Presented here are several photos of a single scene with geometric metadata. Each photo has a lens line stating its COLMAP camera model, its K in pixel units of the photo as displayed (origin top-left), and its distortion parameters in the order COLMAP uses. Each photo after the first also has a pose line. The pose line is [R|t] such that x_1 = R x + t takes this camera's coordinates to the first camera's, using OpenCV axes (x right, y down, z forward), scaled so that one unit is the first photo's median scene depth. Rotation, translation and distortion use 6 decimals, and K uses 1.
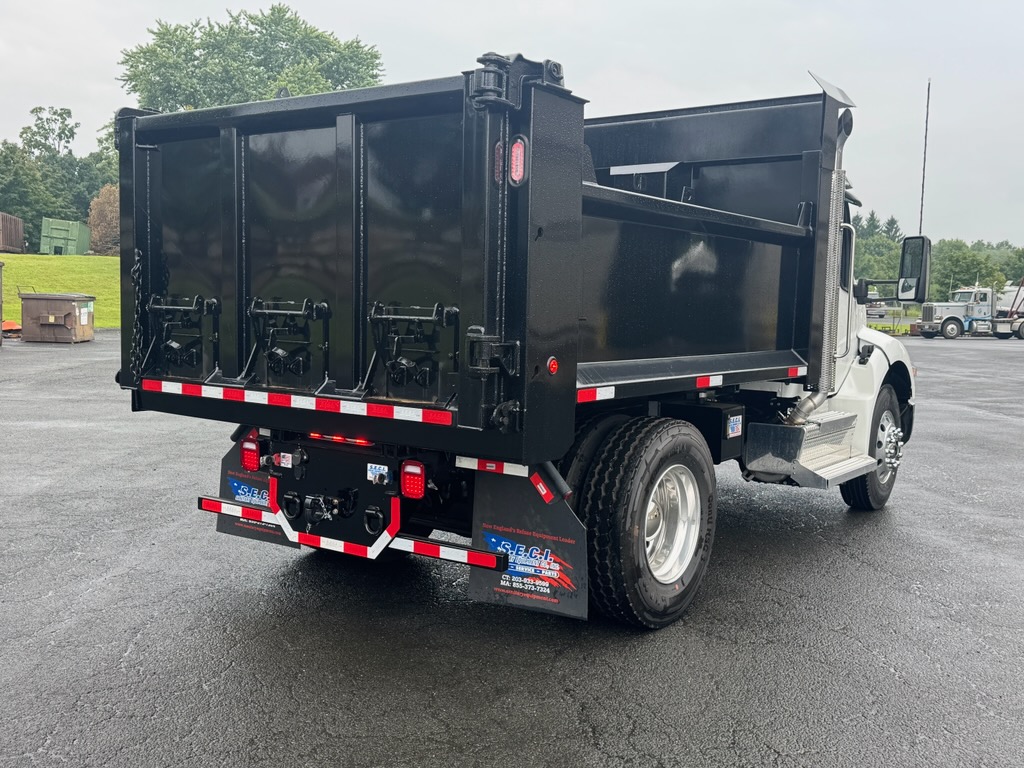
lens RADIAL K [[1025.6, 0, 515.9], [0, 1025.6, 402.9], [0, 0, 1]] dist [0.090952, -0.153828]
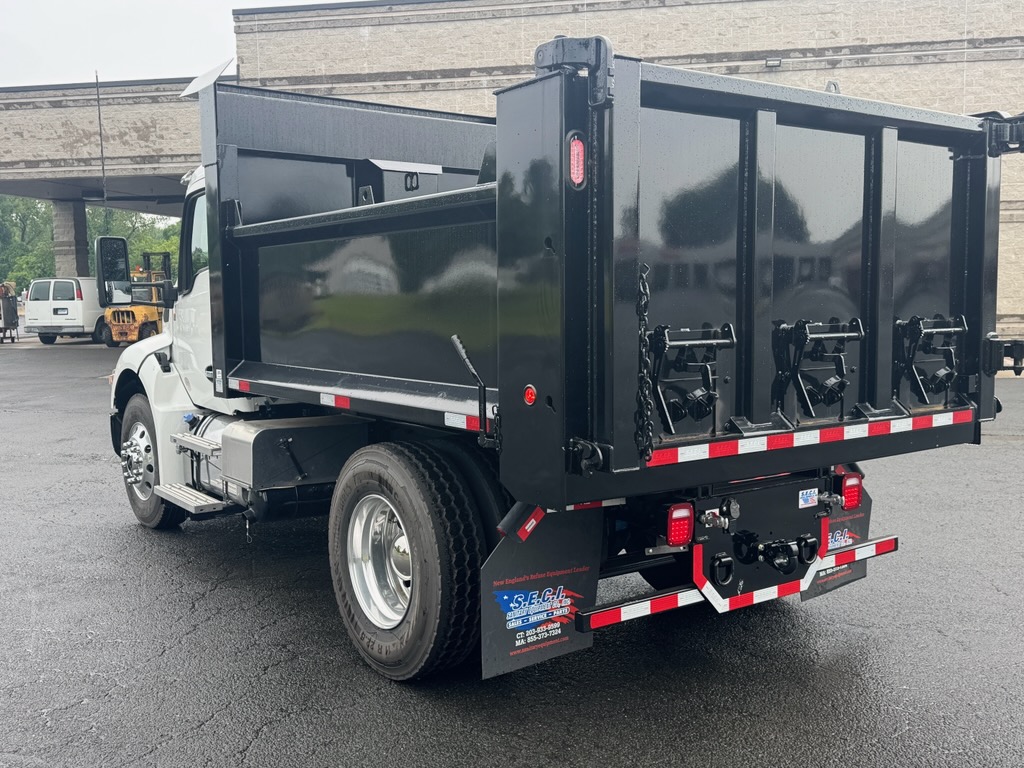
lens RADIAL K [[1024.1, 0, 512.0], [0, 1024.1, 384.0], [0, 0, 1]] dist [0.105063, -0.177978]
pose [[0.317119, -0.106482, 0.942389, -1.119466], [0.114341, 0.990721, 0.073467, -0.139108], [-0.941468, 0.084456, 0.326352, 0.944128]]
